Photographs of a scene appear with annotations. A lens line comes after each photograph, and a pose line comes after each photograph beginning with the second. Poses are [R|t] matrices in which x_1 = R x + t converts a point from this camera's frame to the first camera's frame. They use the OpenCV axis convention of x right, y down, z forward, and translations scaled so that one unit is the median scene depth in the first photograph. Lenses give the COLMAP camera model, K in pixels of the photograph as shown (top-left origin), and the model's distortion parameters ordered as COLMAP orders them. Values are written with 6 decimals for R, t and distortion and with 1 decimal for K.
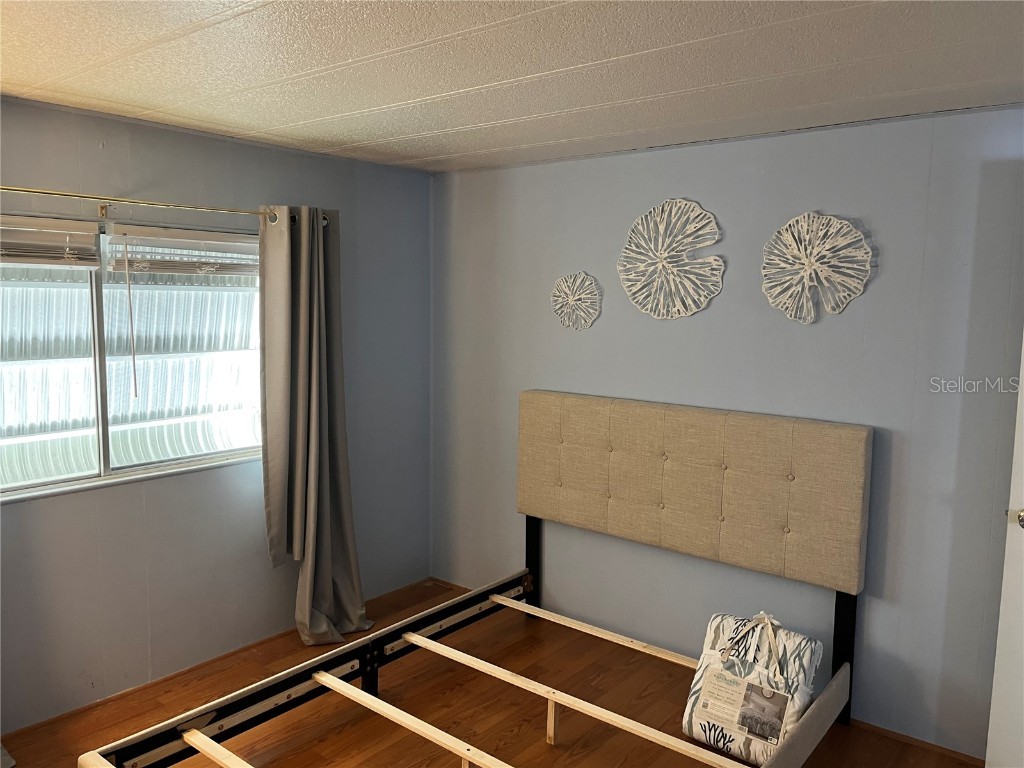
lens RADIAL K [[774.1, 0, 497.8], [0, 774.1, 361.1], [0, 0, 1]] dist [0.068702, -0.091572]
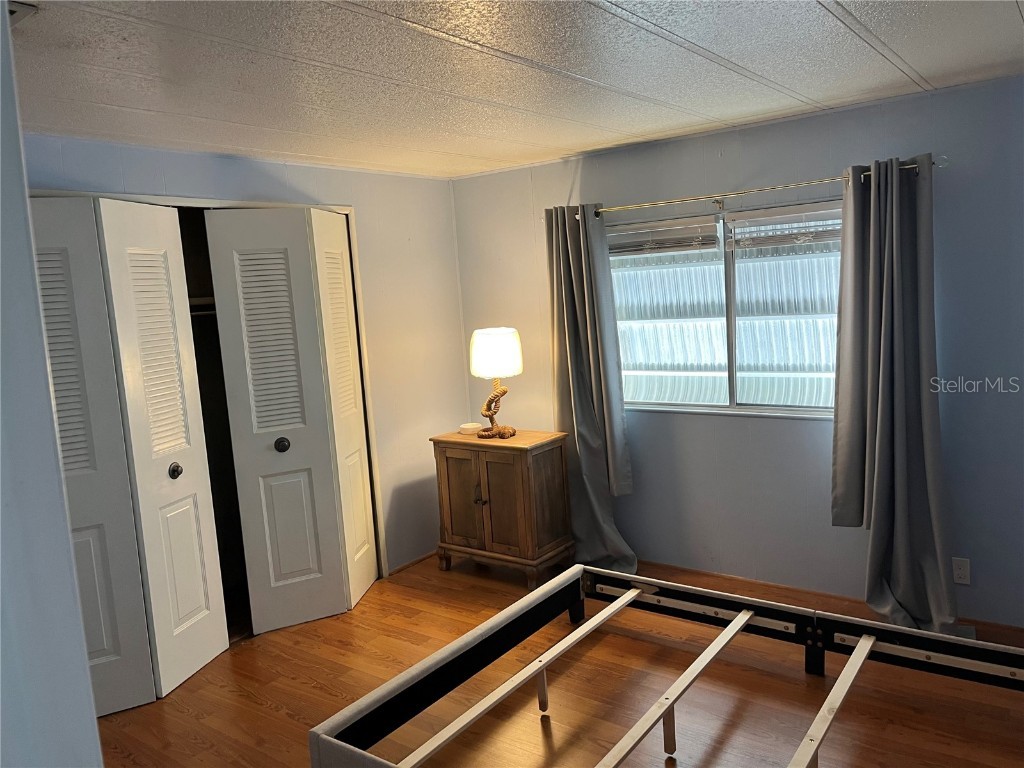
lens RADIAL K [[774.1, 0, 523.0], [0, 774.1, 360.8], [0, 0, 1]] dist [0.068702, -0.091572]
pose [[0.067406, 0.080491, -0.994474, 0.743891], [-0.010489, 0.996743, 0.079964, -0.031803], [0.997670, 0.005041, 0.068031, 0.561133]]
